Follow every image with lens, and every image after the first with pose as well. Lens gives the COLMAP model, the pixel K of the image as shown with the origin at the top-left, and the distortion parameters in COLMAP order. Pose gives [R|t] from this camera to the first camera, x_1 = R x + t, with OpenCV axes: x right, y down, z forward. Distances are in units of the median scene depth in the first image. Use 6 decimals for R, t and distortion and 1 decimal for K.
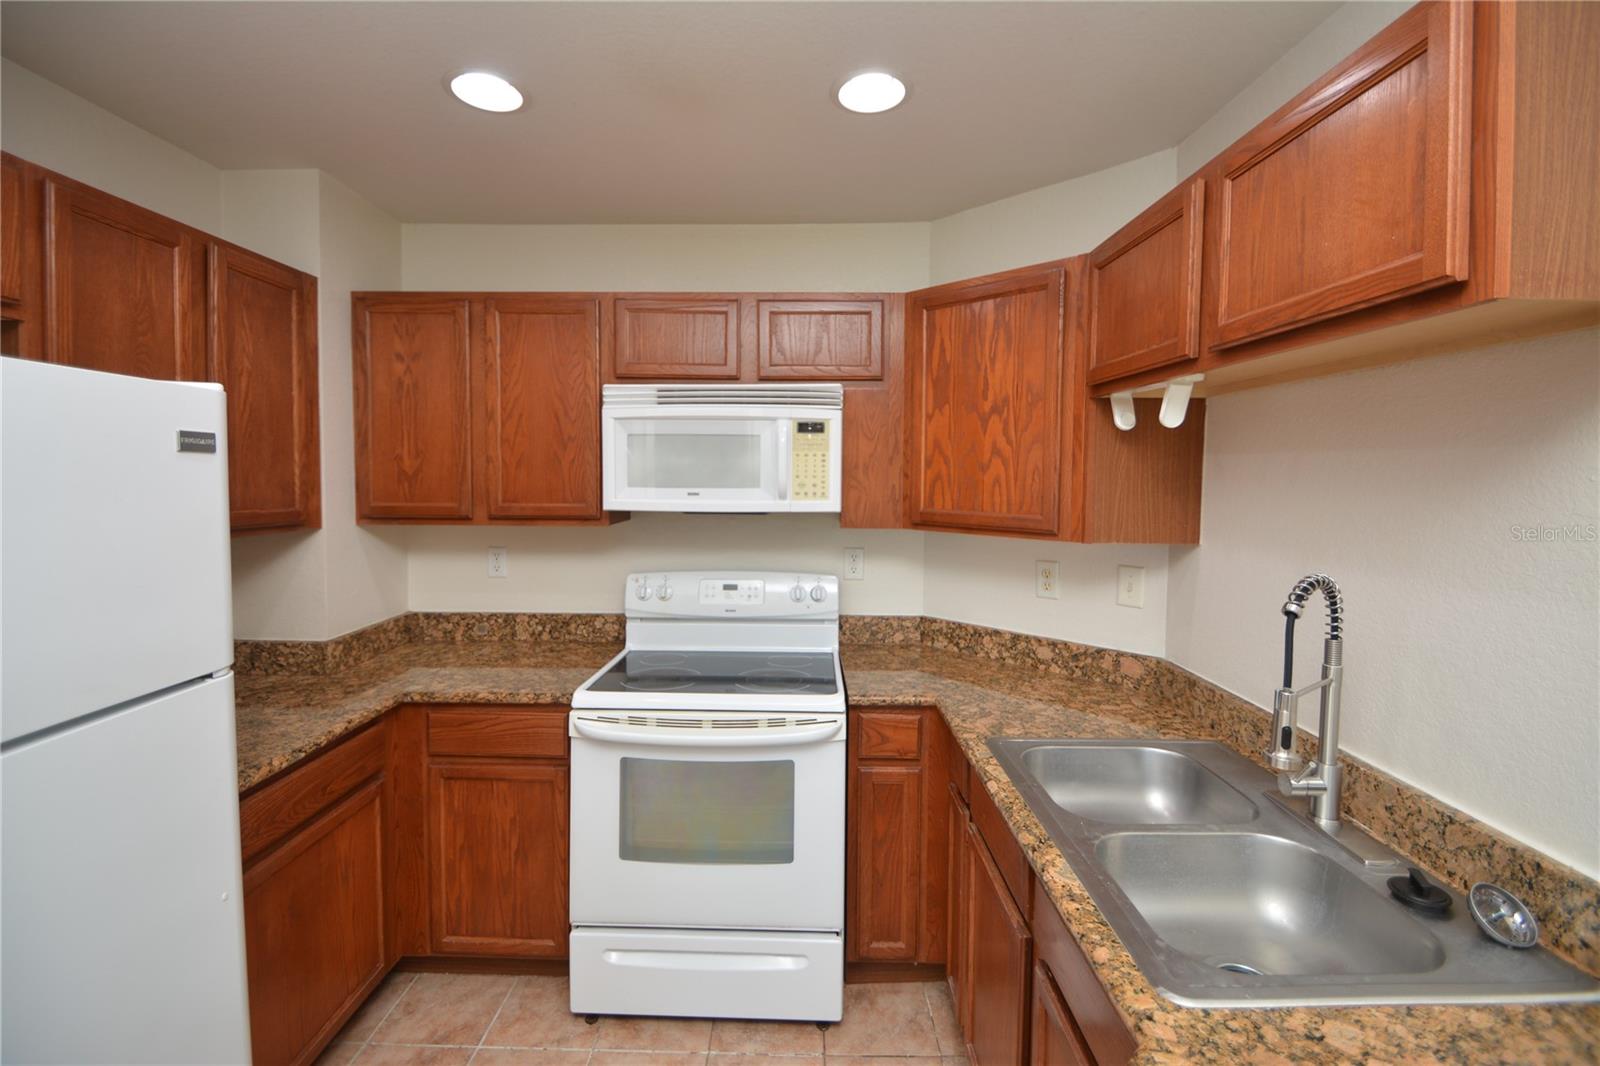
lens RADIAL K [[698.6, 0, 795.3], [0, 698.6, 502.9], [0, 0, 1]] dist [0.020200, -0.019972]
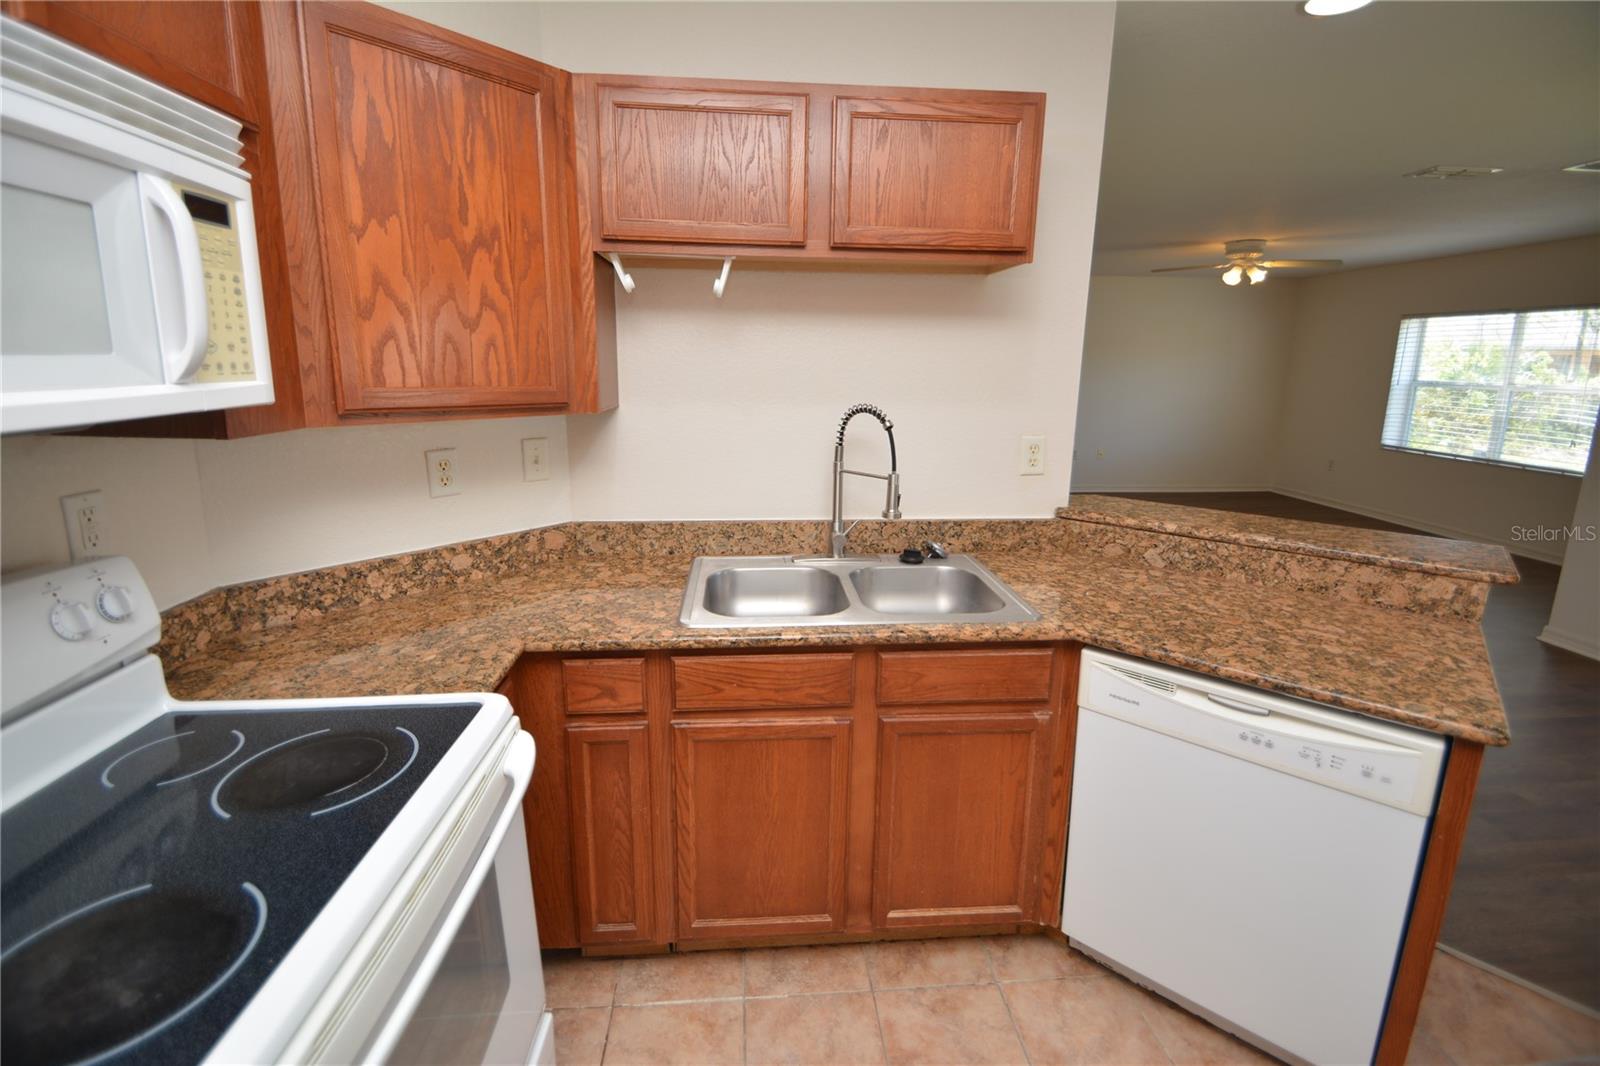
lens RADIAL K [[698.6, 0, 795.3], [0, 698.6, 502.9], [0, 0, 1]] dist [0.020200, -0.019972]
pose [[-0.086328, -0.206389, 0.974654, -0.459890], [0.029419, 0.977352, 0.209566, -0.011378], [-0.995832, 0.046765, -0.078301, 0.681000]]
